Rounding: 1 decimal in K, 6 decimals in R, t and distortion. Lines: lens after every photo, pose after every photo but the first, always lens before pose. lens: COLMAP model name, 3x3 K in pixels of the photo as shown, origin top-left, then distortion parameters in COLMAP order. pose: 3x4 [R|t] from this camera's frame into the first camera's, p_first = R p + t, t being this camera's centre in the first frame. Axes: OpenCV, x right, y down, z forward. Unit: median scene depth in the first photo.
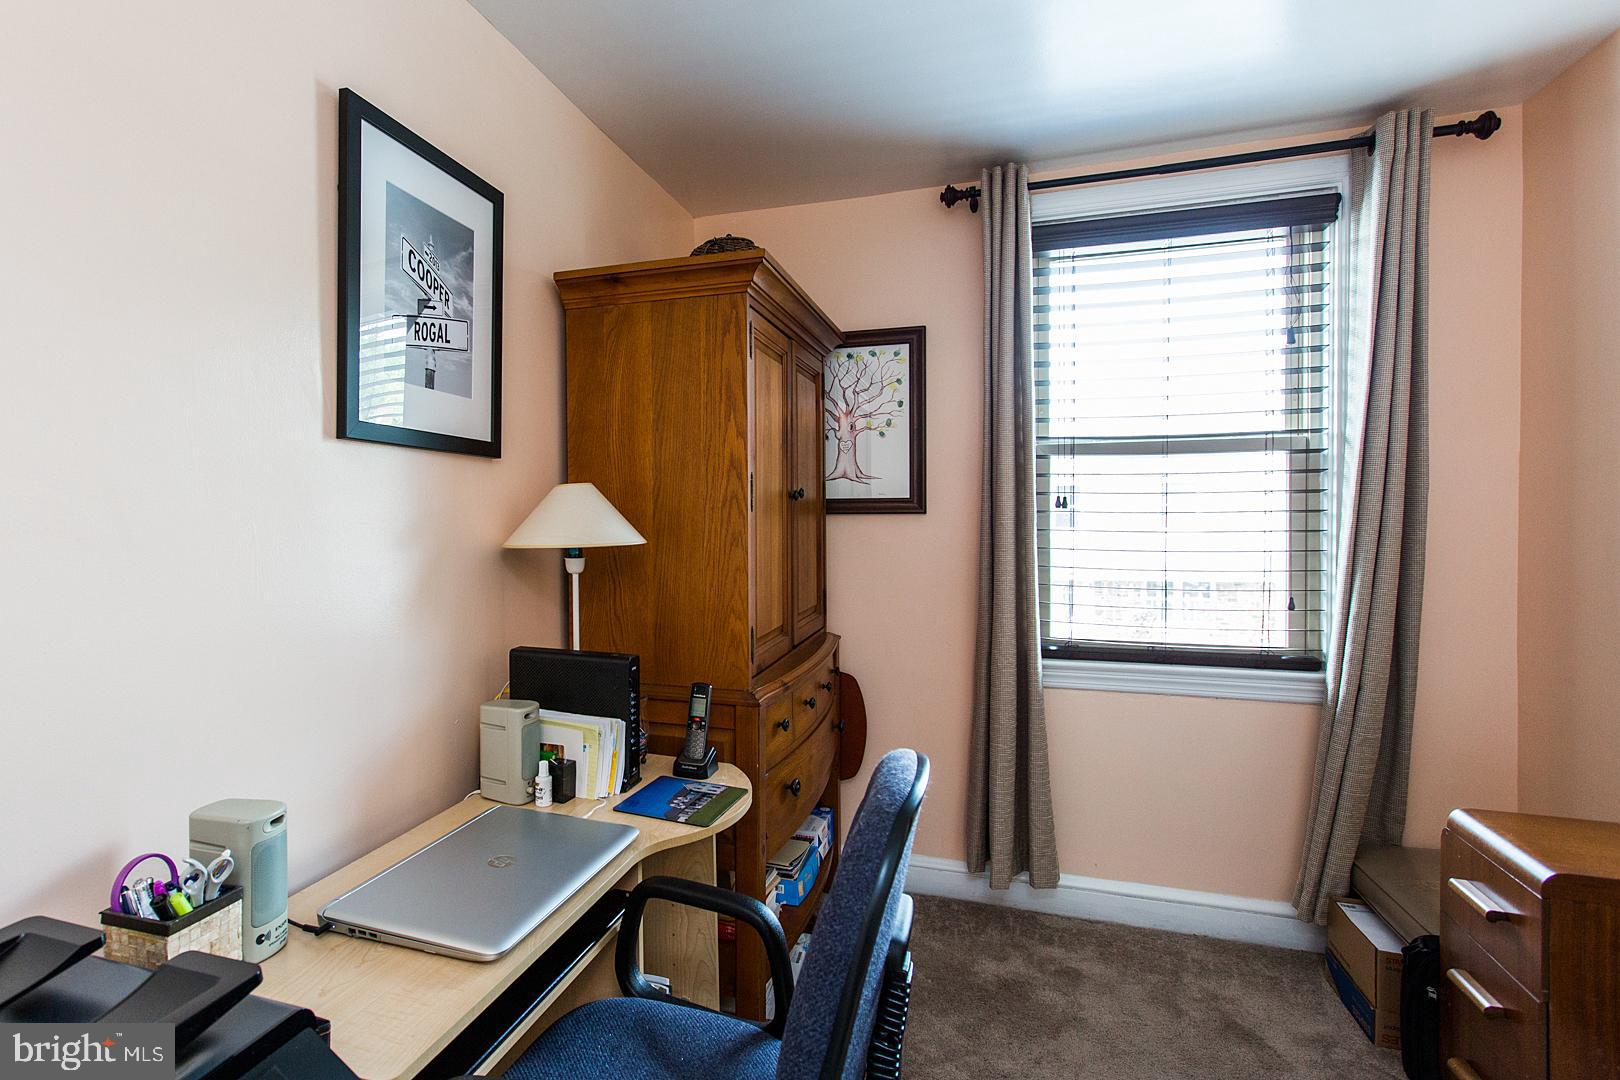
lens RADIAL K [[892.0, 0, 665.4], [0, 892.0, 514.5], [0, 0, 1]] dist [-0.000026, 0.003691]
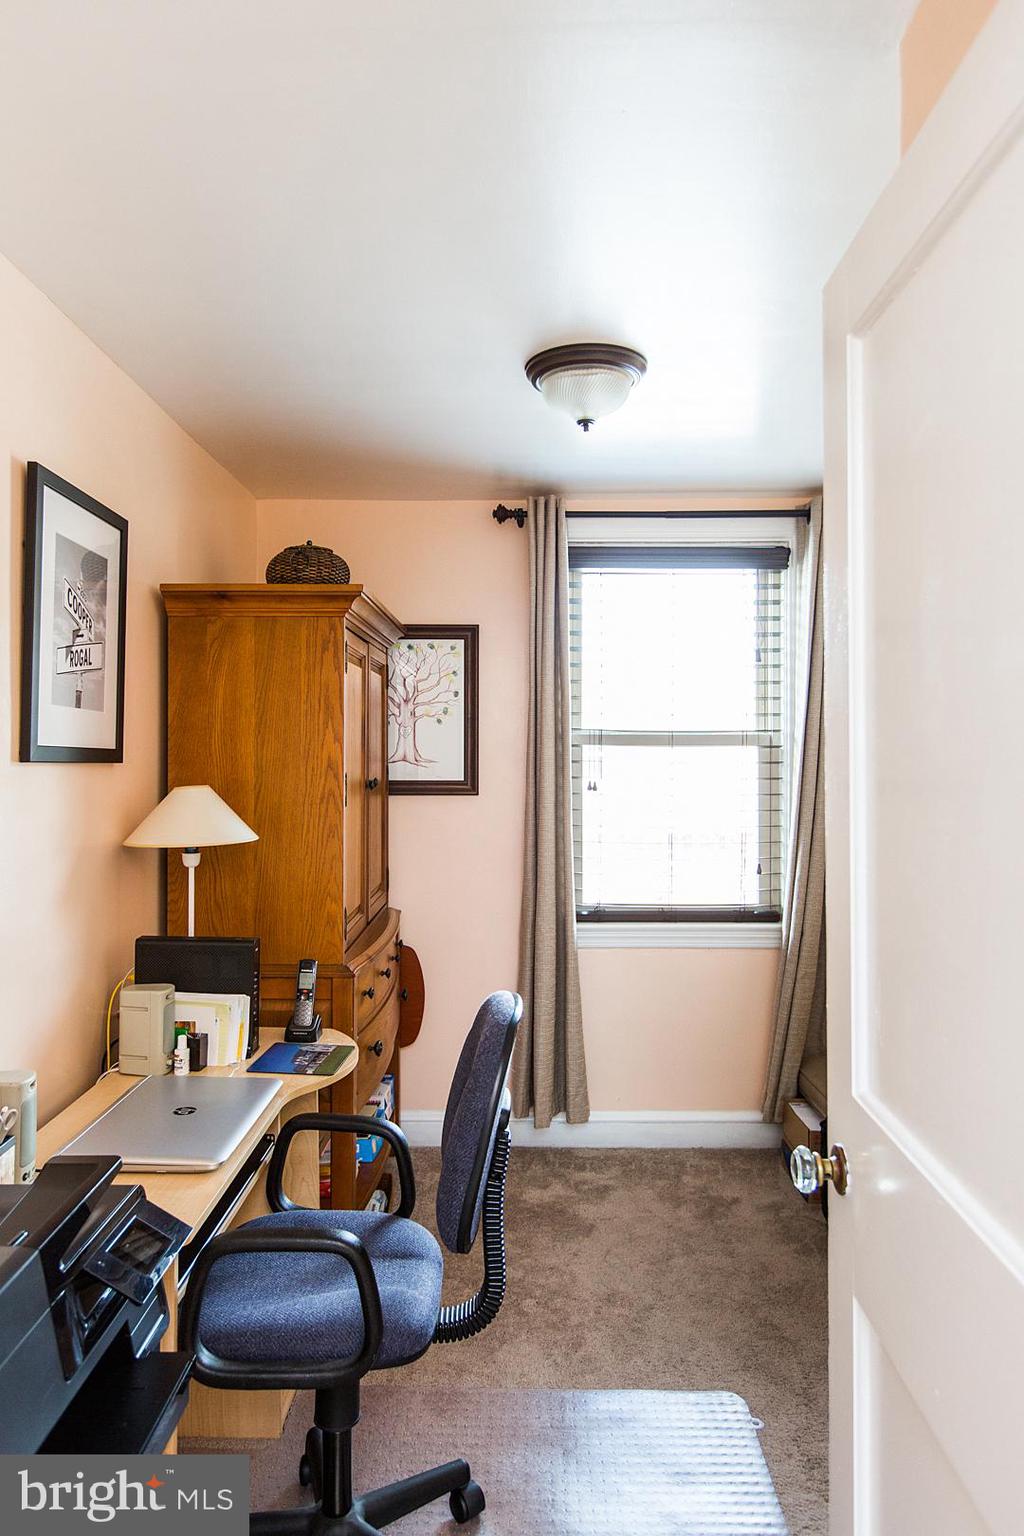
lens RADIAL K [[954.5, 0, 520.3], [0, 954.5, 755.0], [0, 0, 1]] dist [0.002605, -0.000280]
pose [[0.940534, 0.010775, 0.339530, -0.076560], [-0.002391, 0.999682, -0.025101, -0.027676], [-0.339692, 0.022797, 0.940260, -0.158885]]
